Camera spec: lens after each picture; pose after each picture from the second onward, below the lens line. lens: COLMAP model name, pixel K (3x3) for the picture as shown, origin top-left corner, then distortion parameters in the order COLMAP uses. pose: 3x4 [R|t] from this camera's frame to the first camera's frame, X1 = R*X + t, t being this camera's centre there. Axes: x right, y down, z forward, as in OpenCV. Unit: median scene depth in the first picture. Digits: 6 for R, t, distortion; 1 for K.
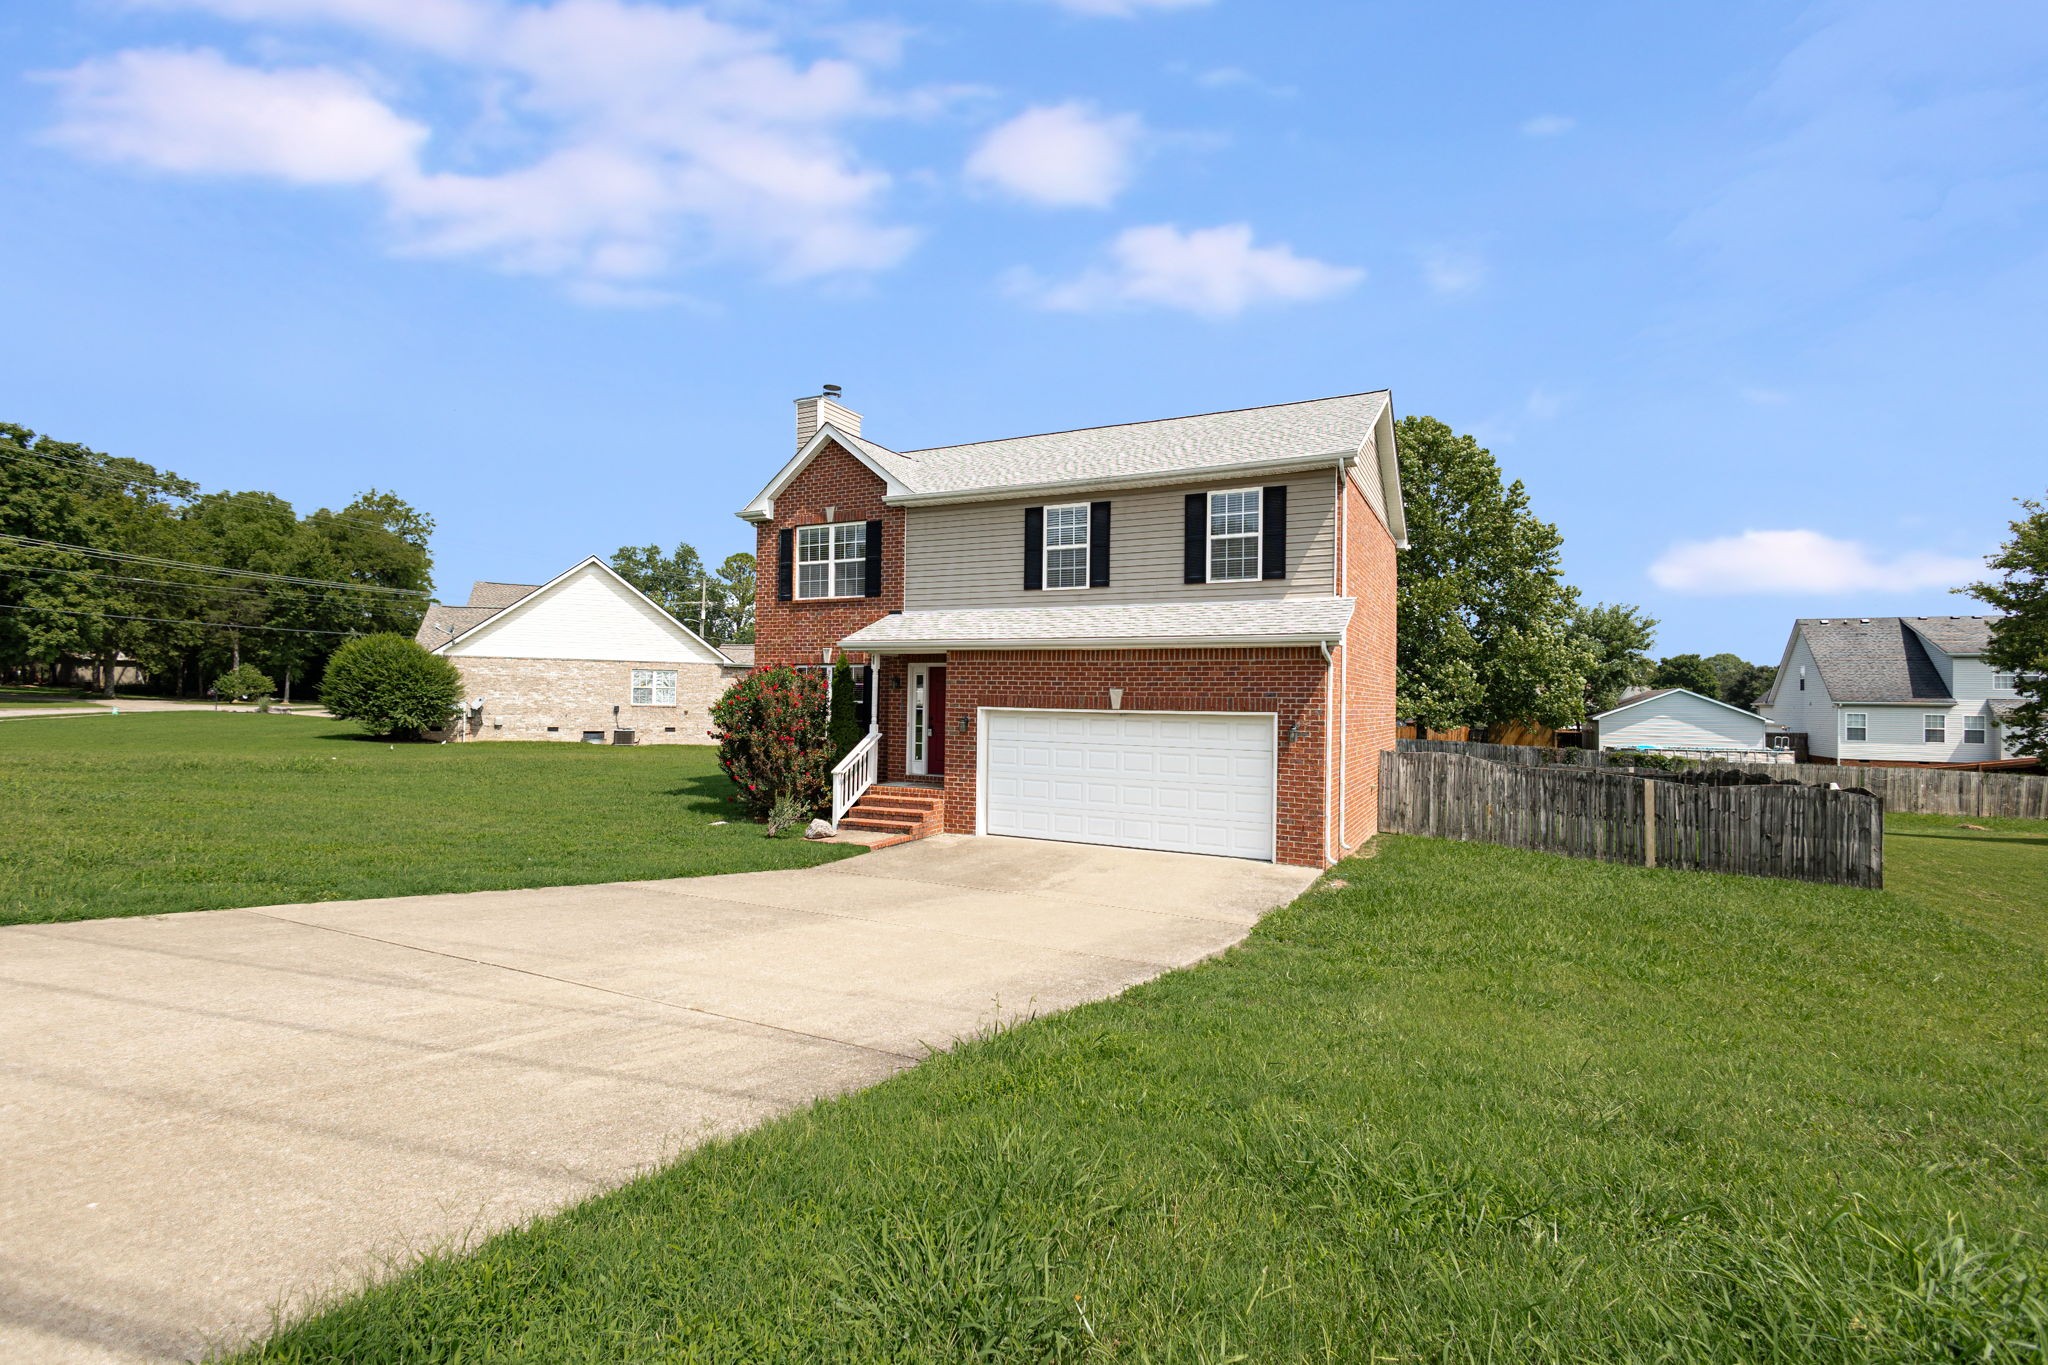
lens RADIAL K [[938.3, 0, 1017.6], [0, 938.3, 686.7], [0, 0, 1]] dist [0.013832, -0.000193]
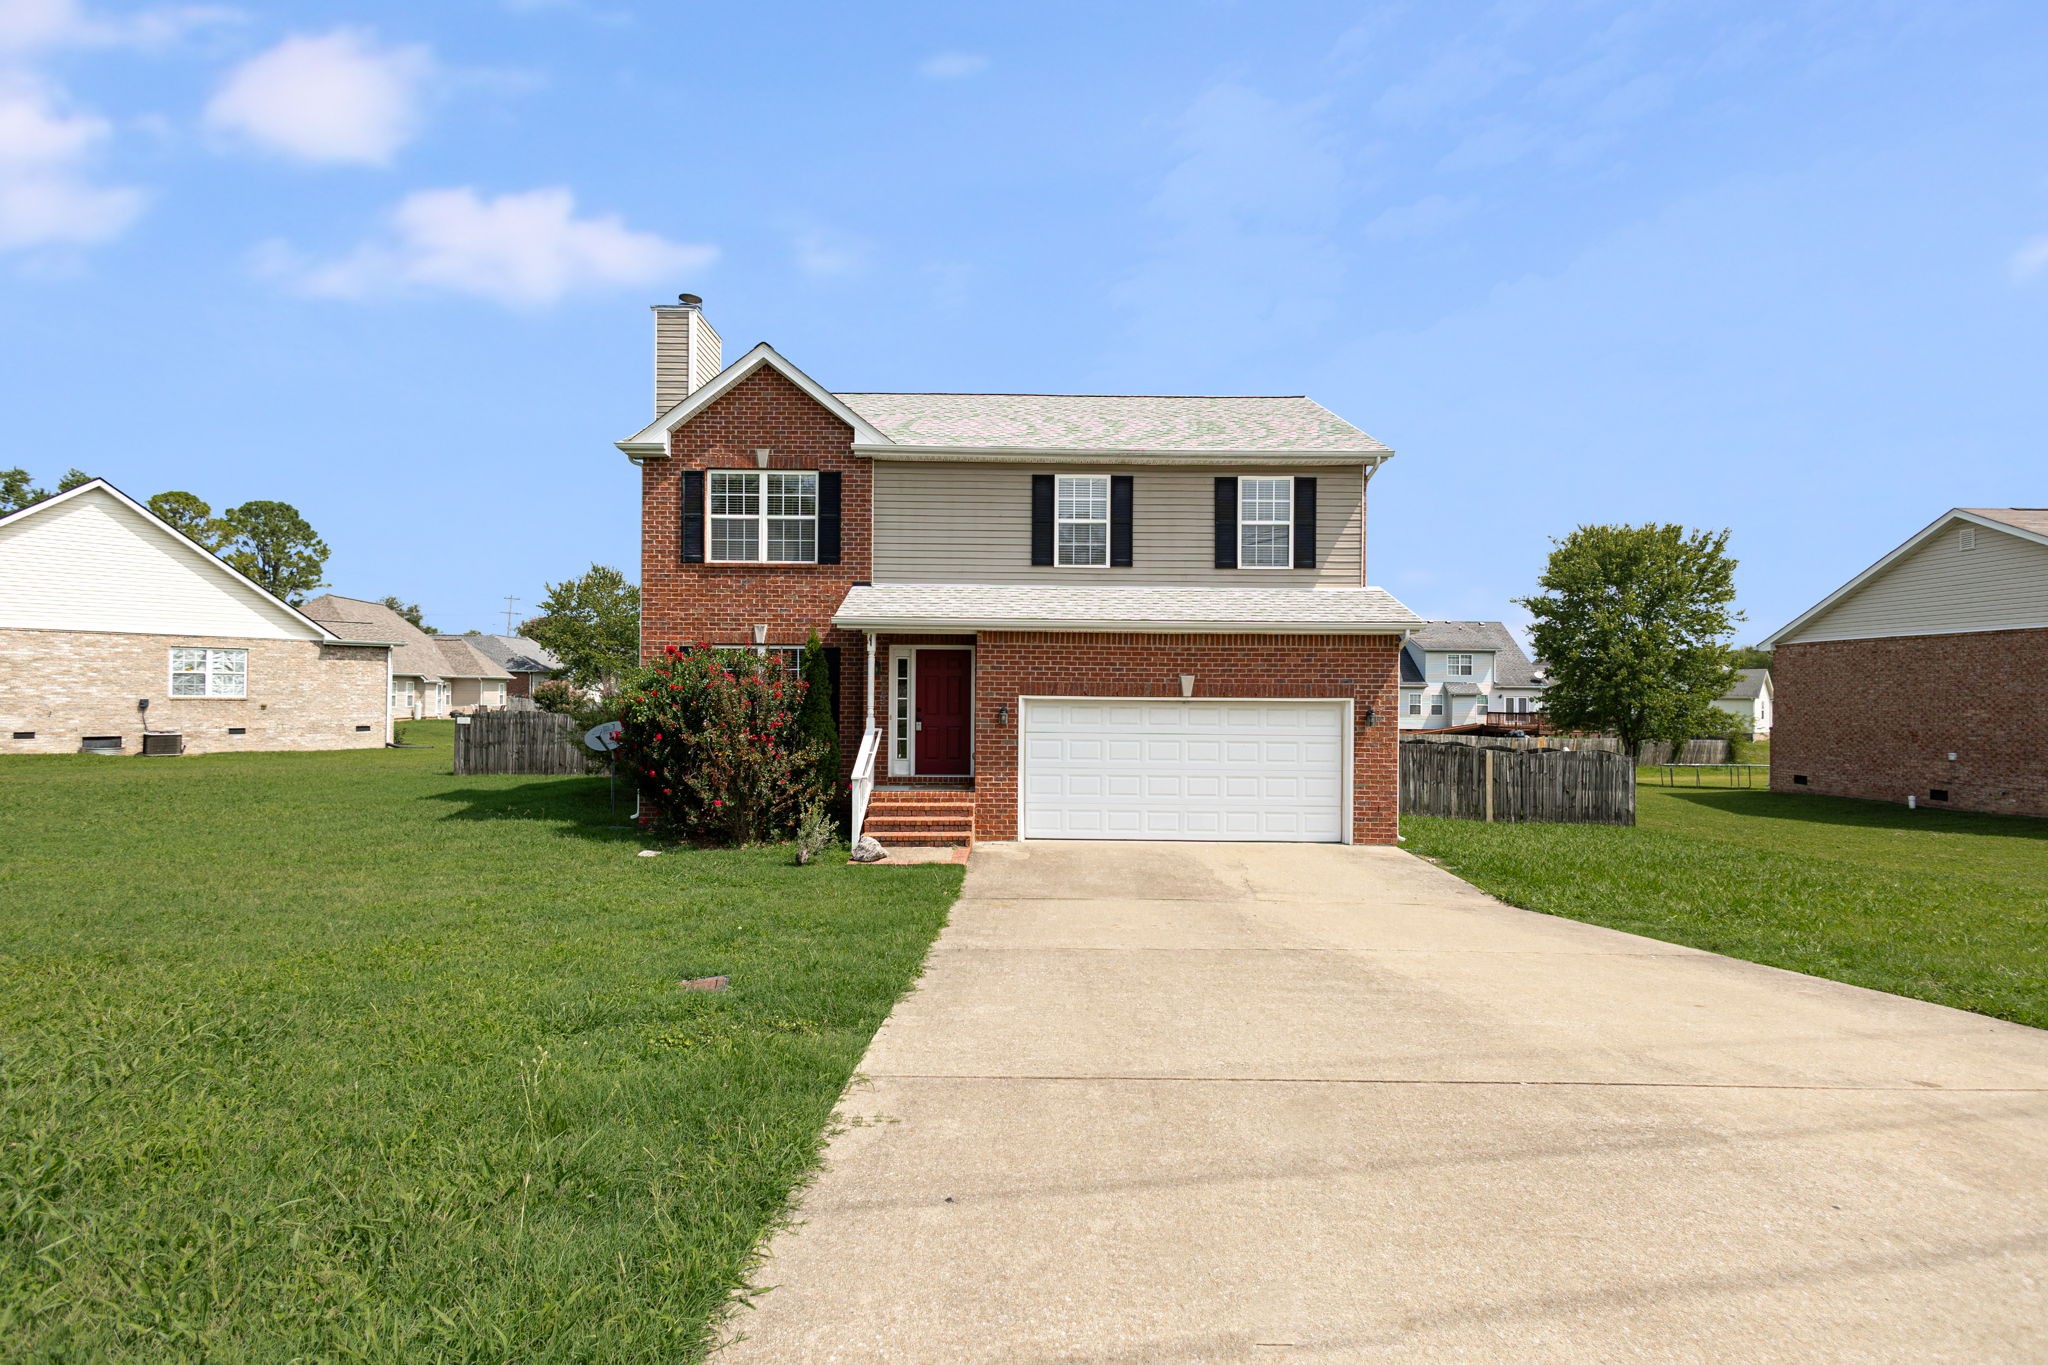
lens RADIAL K [[948.0, 0, 1017.4], [0, 948.0, 686.3], [0, 0, 1]] dist [0.012085, -0.000867]
pose [[0.889355, -0.005539, 0.457184, -0.409532], [-0.001256, 0.999893, 0.014557, -0.000252], [-0.457216, -0.013520, 0.889253, 0.188444]]
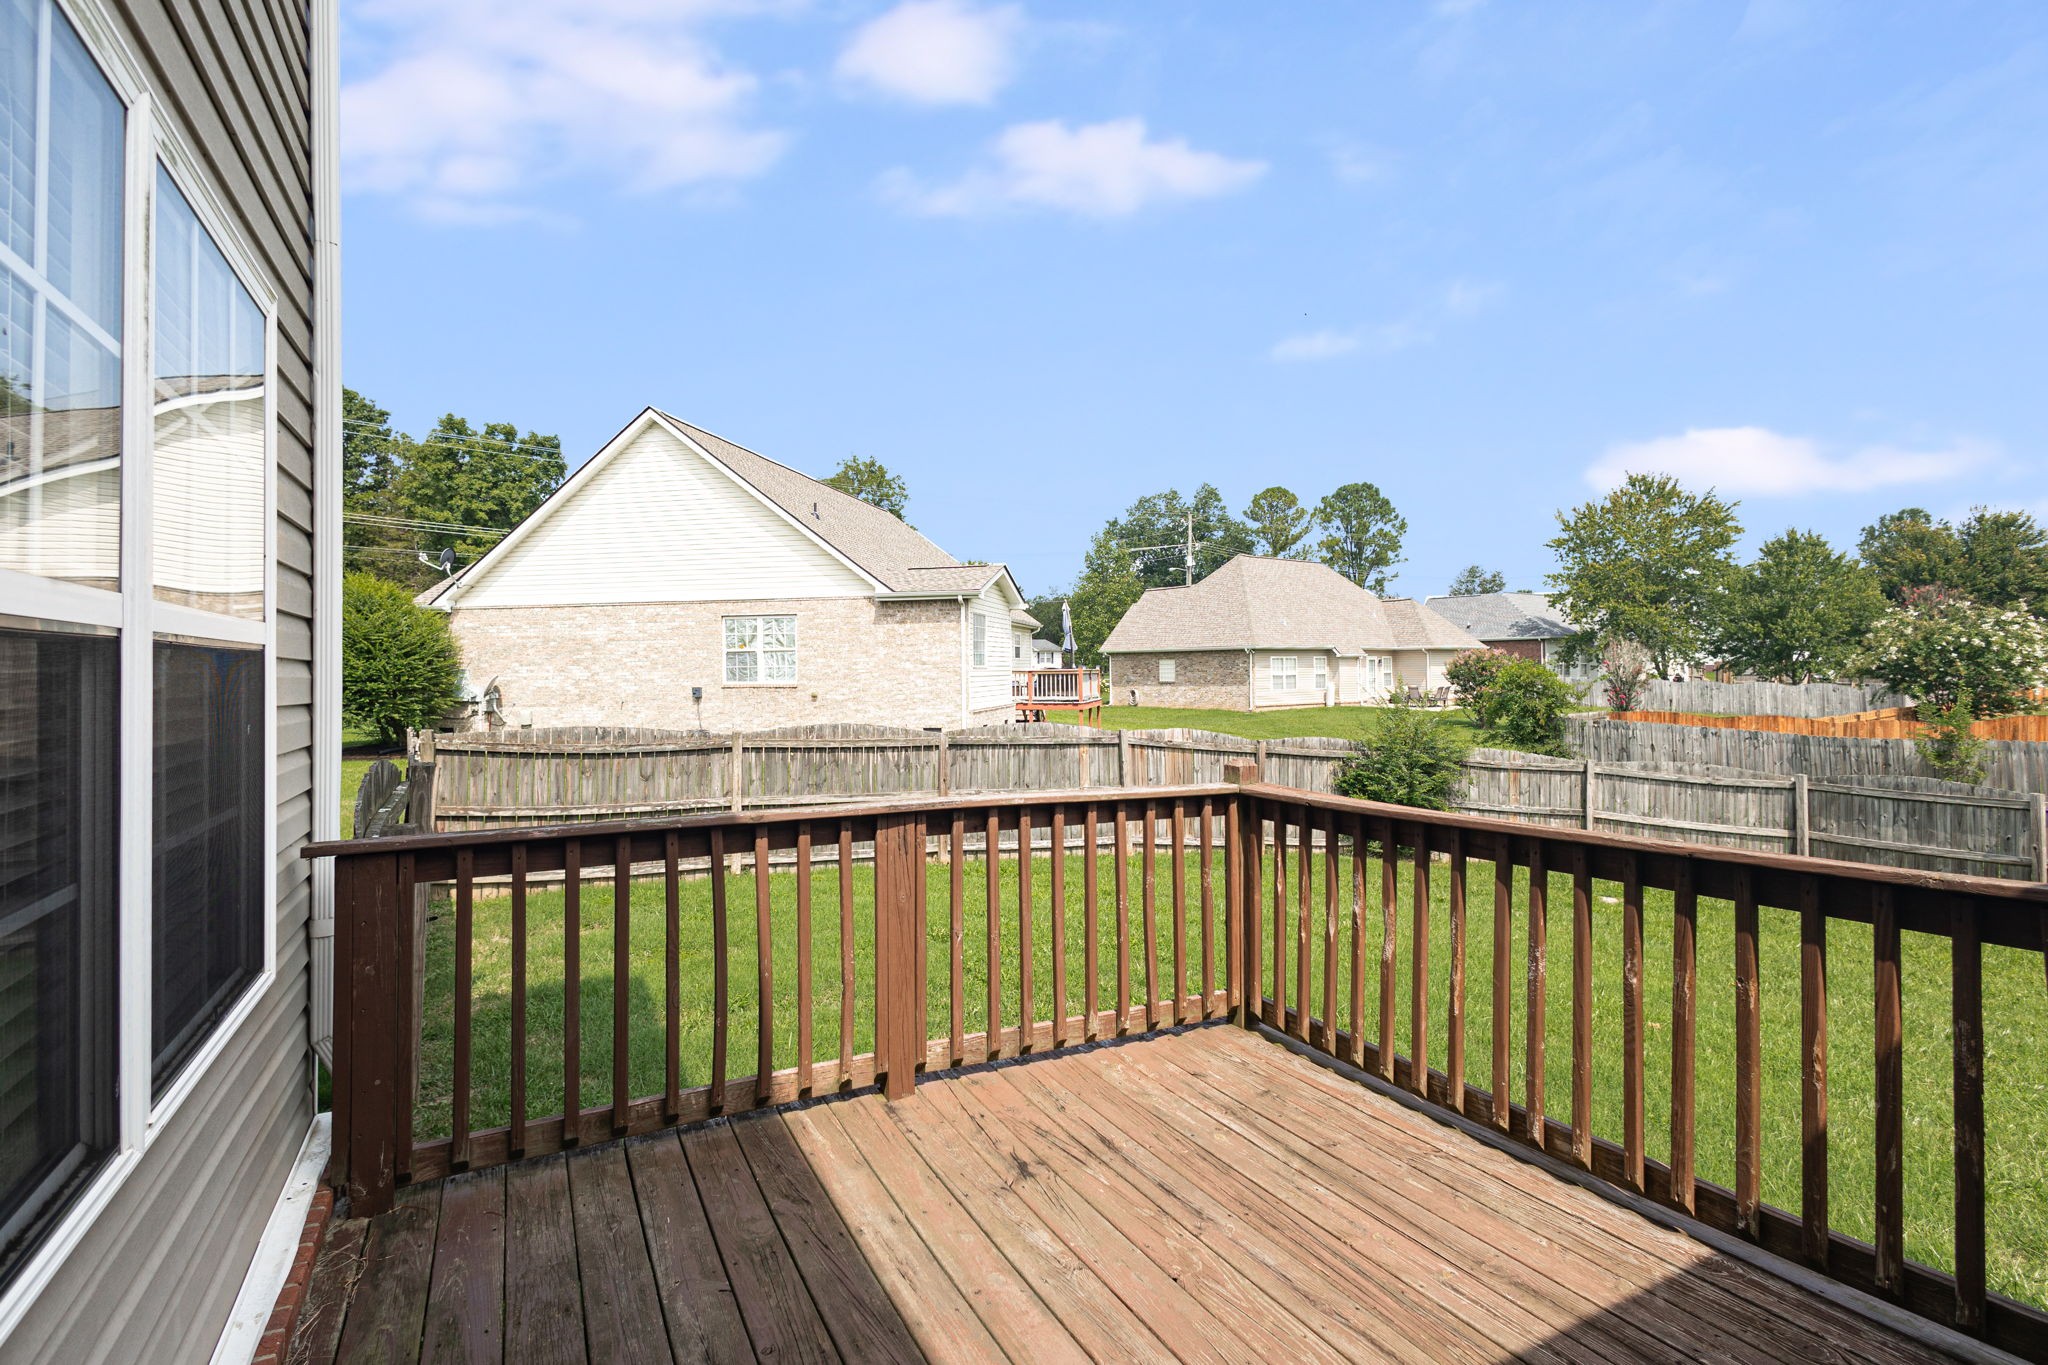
lens RADIAL K [[972.1, 0, 1024.0], [0, 972.1, 682.5], [0, 0, 1]] dist [0.000958, -0.000152]
pose [[0.816687, -0.018719, -0.576777, 0.091538], [0.034768, 0.999254, 0.016800, 0.035191], [0.576032, -0.033774, 0.816729, 1.525166]]
